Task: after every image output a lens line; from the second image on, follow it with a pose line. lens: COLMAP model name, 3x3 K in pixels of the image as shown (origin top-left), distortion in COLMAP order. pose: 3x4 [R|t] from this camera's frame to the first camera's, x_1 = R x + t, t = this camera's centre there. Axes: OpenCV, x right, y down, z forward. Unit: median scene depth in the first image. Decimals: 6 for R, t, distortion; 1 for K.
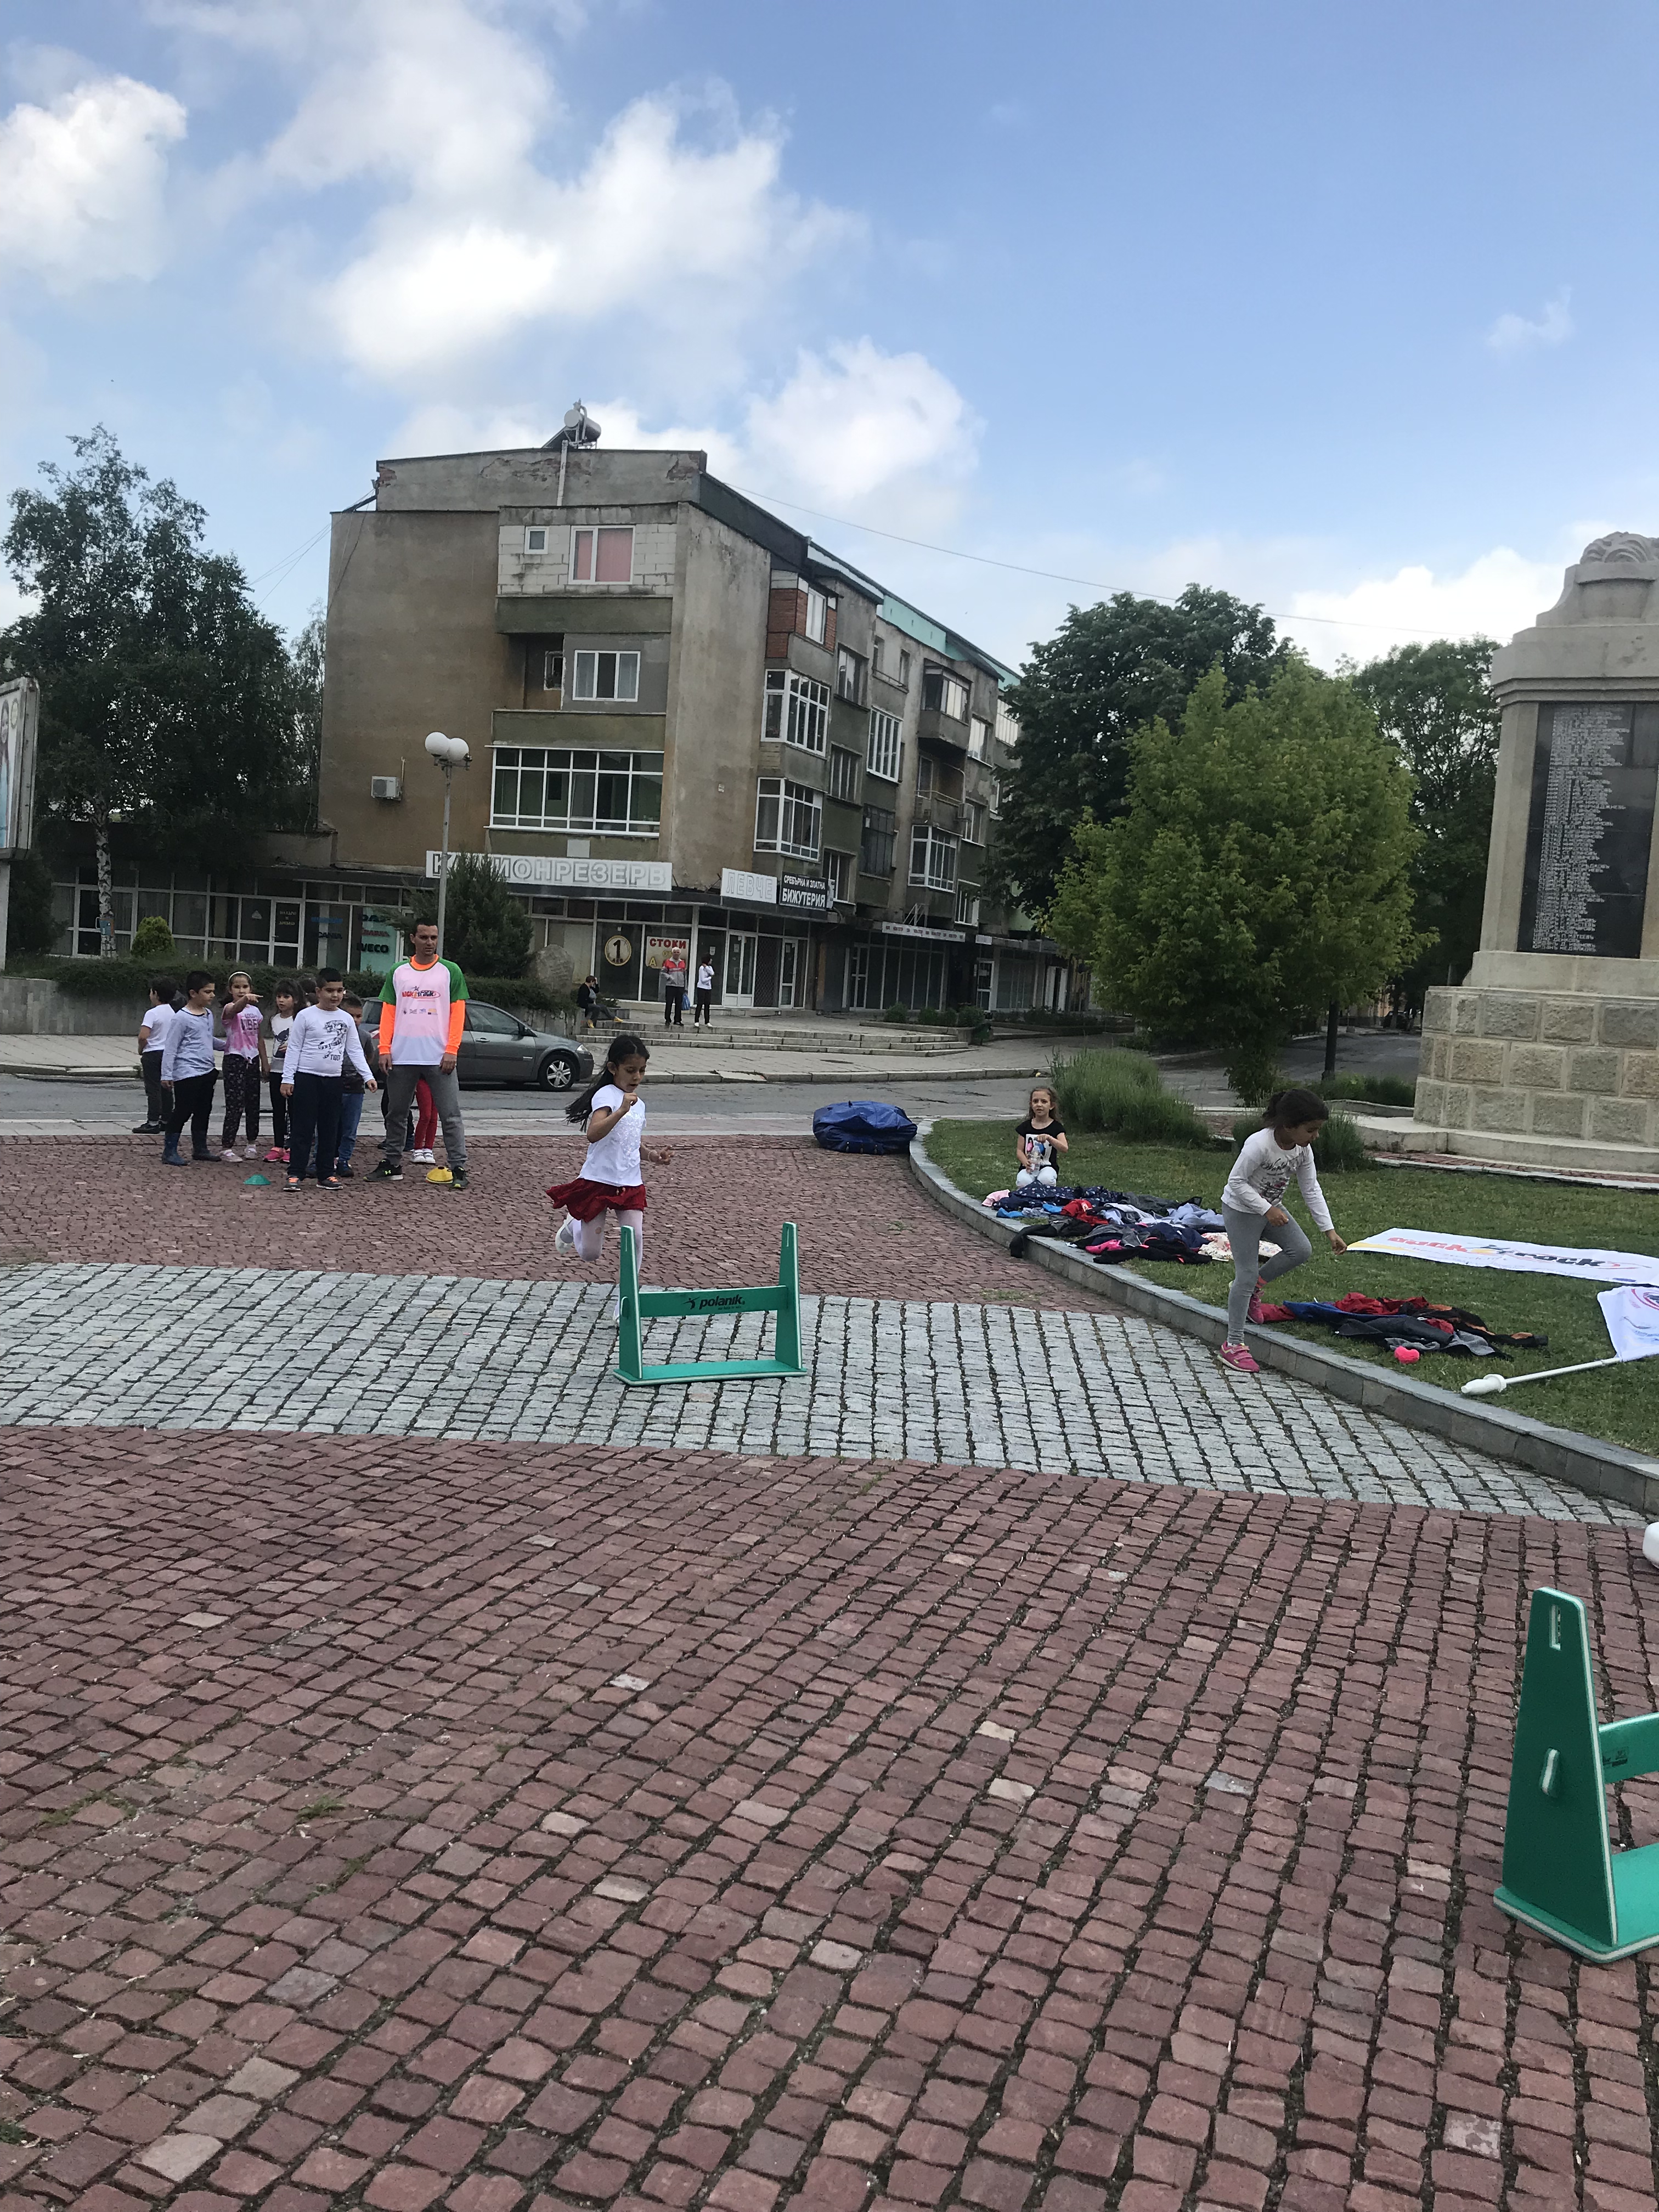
lens RADIAL K [[1799.7, 0, 819.9], [0, 1799.7, 1118.5], [0, 0, 1]] dist [0.037295, -0.088633]
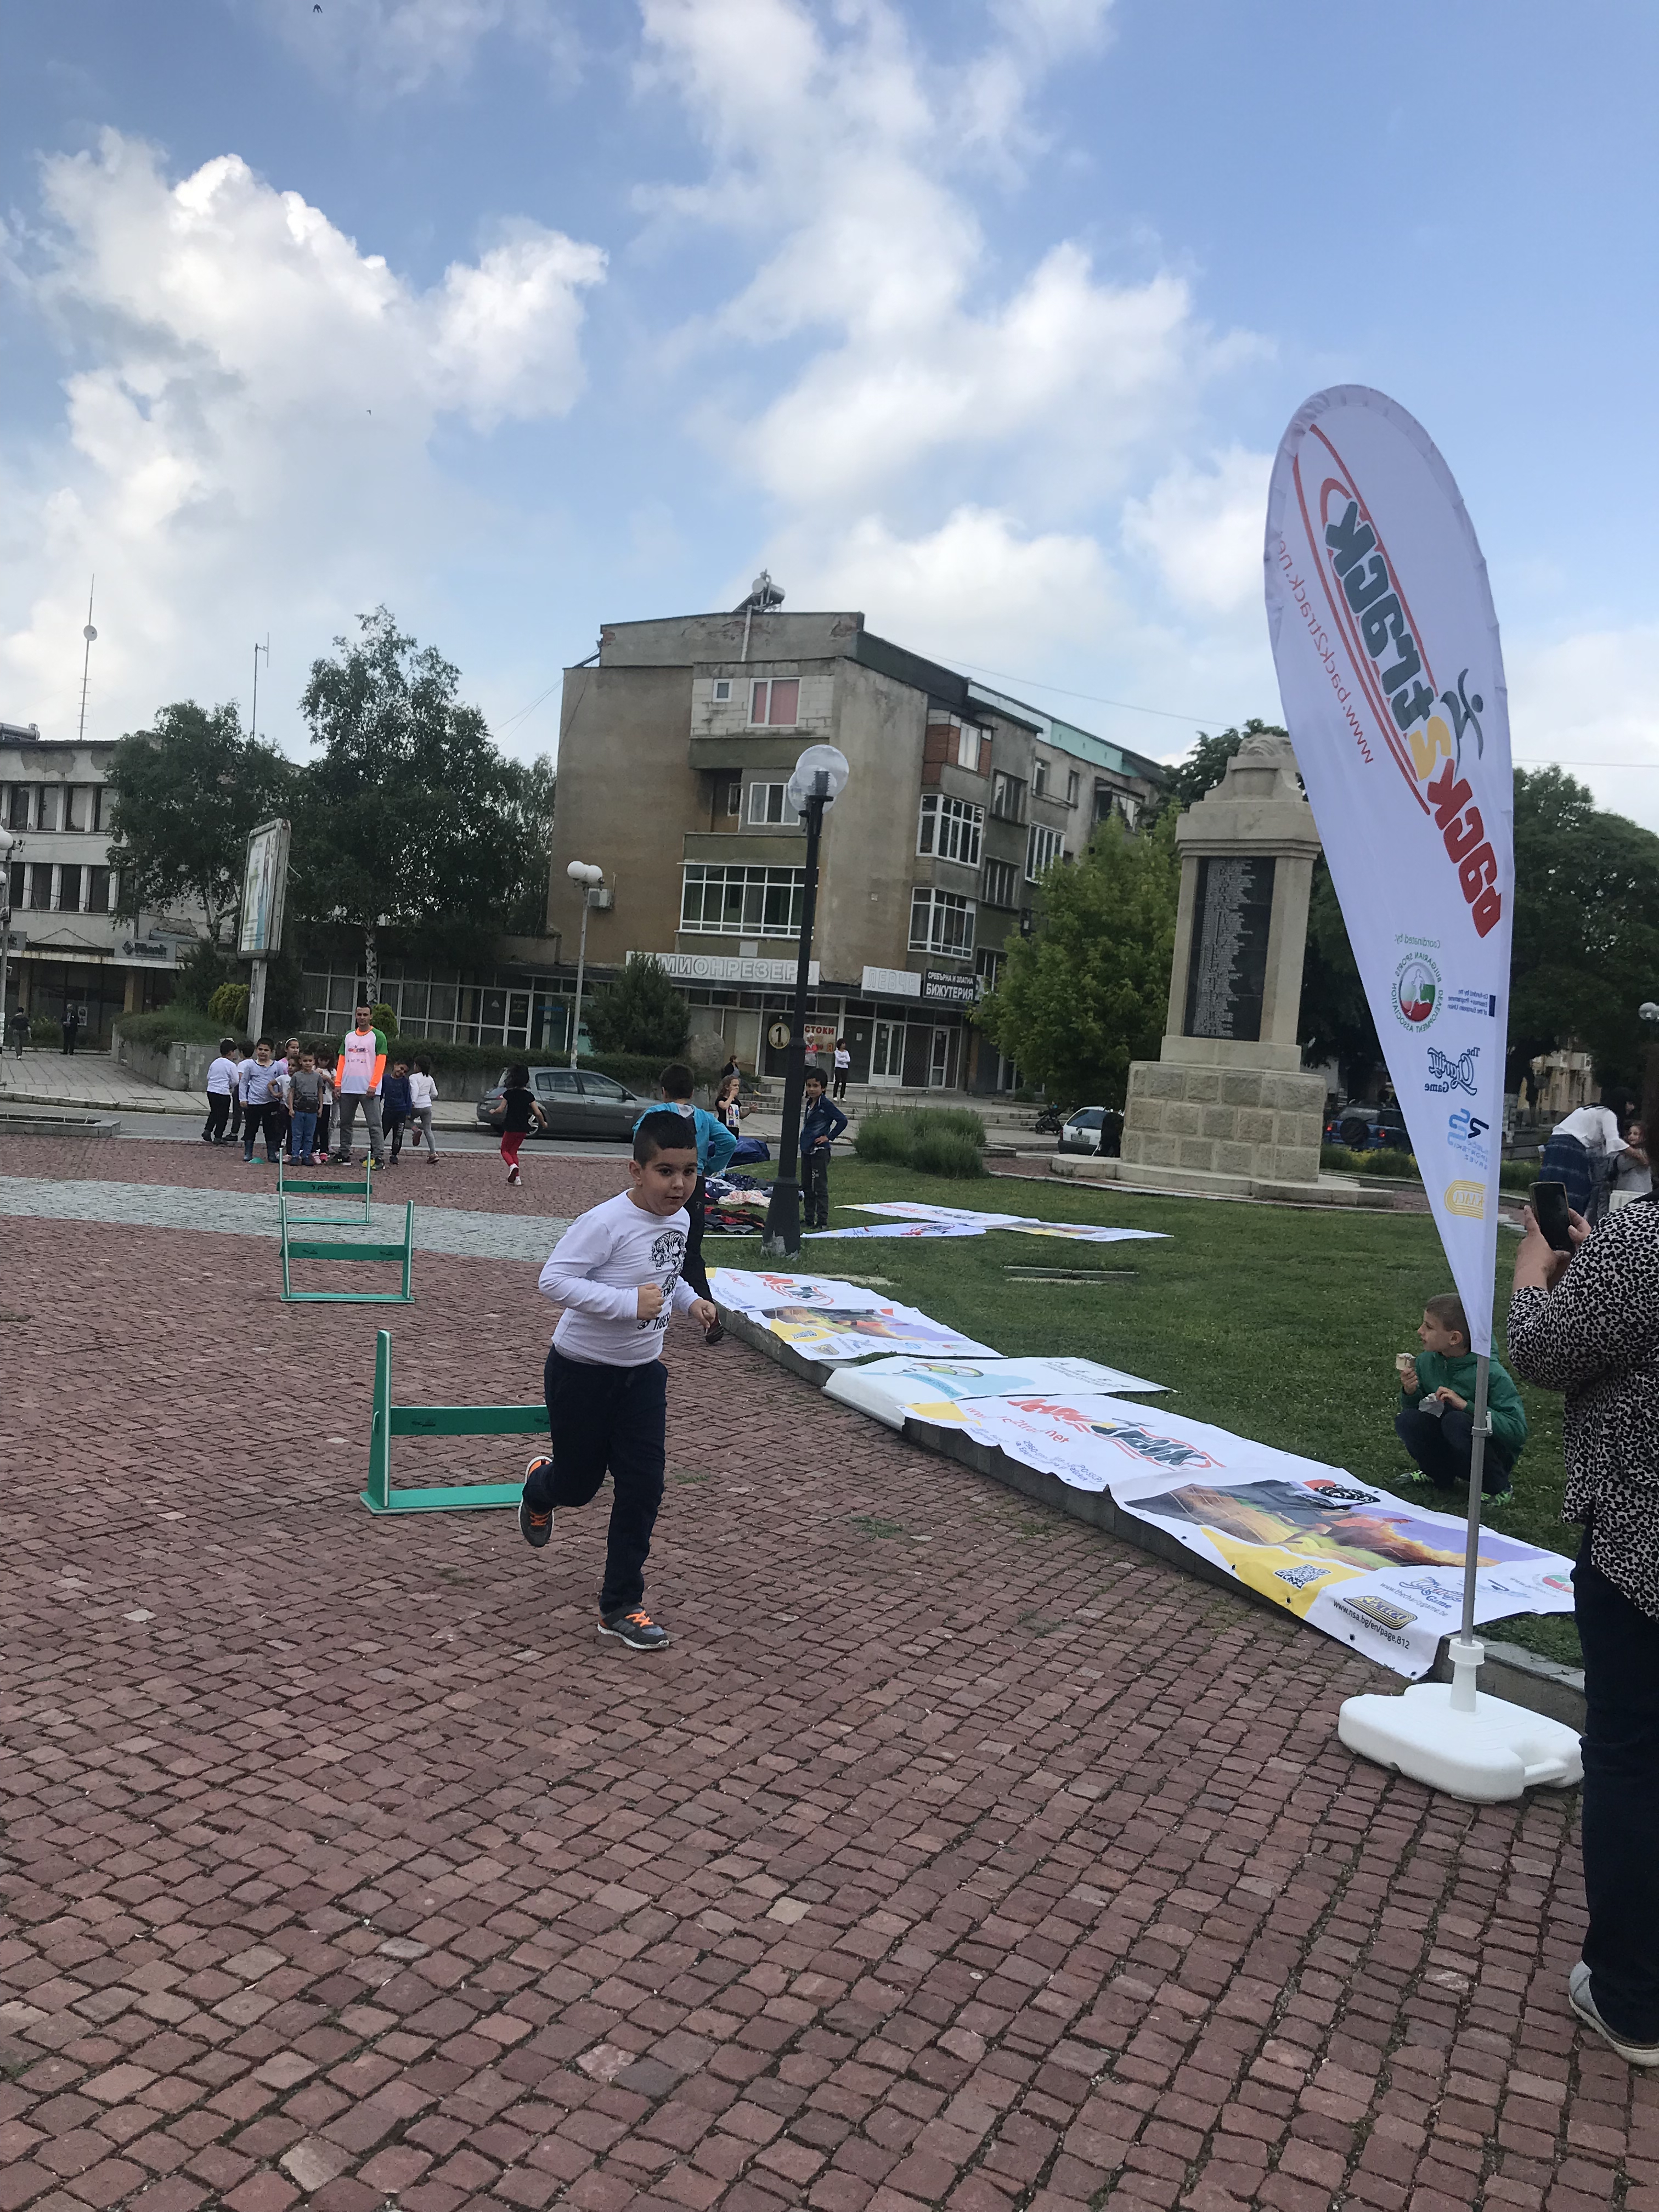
lens RADIAL K [[1785.9, 0, 841.5], [0, 1785.9, 1140.6], [0, 0, 1]] dist [0.054082, -0.065009]
pose [[0.985225, 0.020112, -0.170080, 0.122479], [-0.026510, 0.999020, -0.035431, 0.014384], [0.169201, 0.039417, 0.984793, -0.130622]]
